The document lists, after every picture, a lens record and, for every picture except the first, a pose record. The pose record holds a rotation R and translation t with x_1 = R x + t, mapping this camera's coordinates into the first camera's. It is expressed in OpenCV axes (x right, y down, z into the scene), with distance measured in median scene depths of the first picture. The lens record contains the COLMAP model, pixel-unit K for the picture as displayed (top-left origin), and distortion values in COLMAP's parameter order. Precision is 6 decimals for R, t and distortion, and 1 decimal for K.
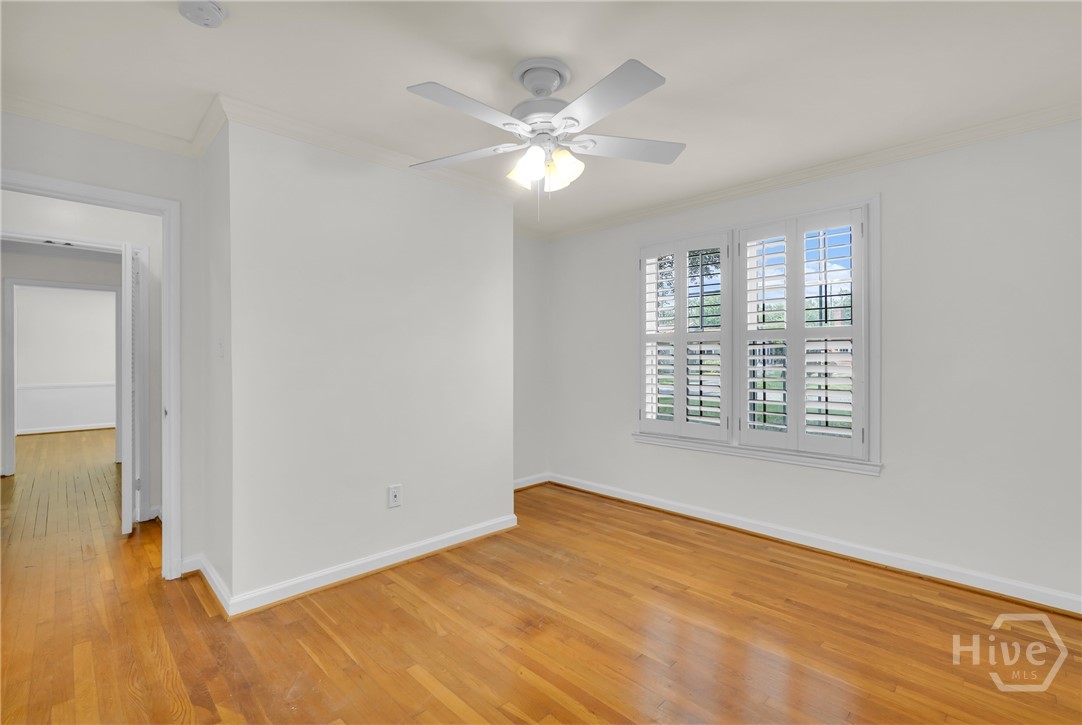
lens RADIAL K [[489.8, 0, 541.0], [0, 489.8, 362.5], [0, 0, 1]] dist [0.000255, 0.000075]
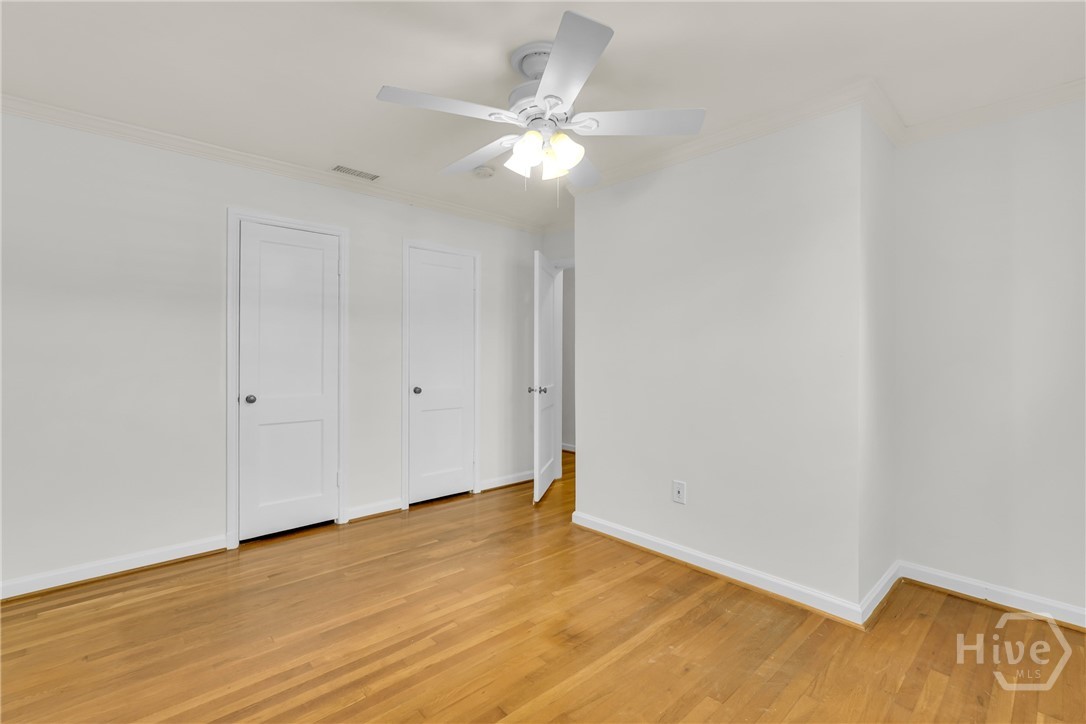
lens RADIAL K [[484.4, 0, 540.5], [0, 484.4, 366.4], [0, 0, 1]] dist [-0.017074, 0.008266]
pose [[-0.038228, 0.021749, -0.999032, 0.748575], [-0.015367, 0.999632, 0.022350, -0.001330], [0.999151, 0.016206, -0.037880, 0.815201]]
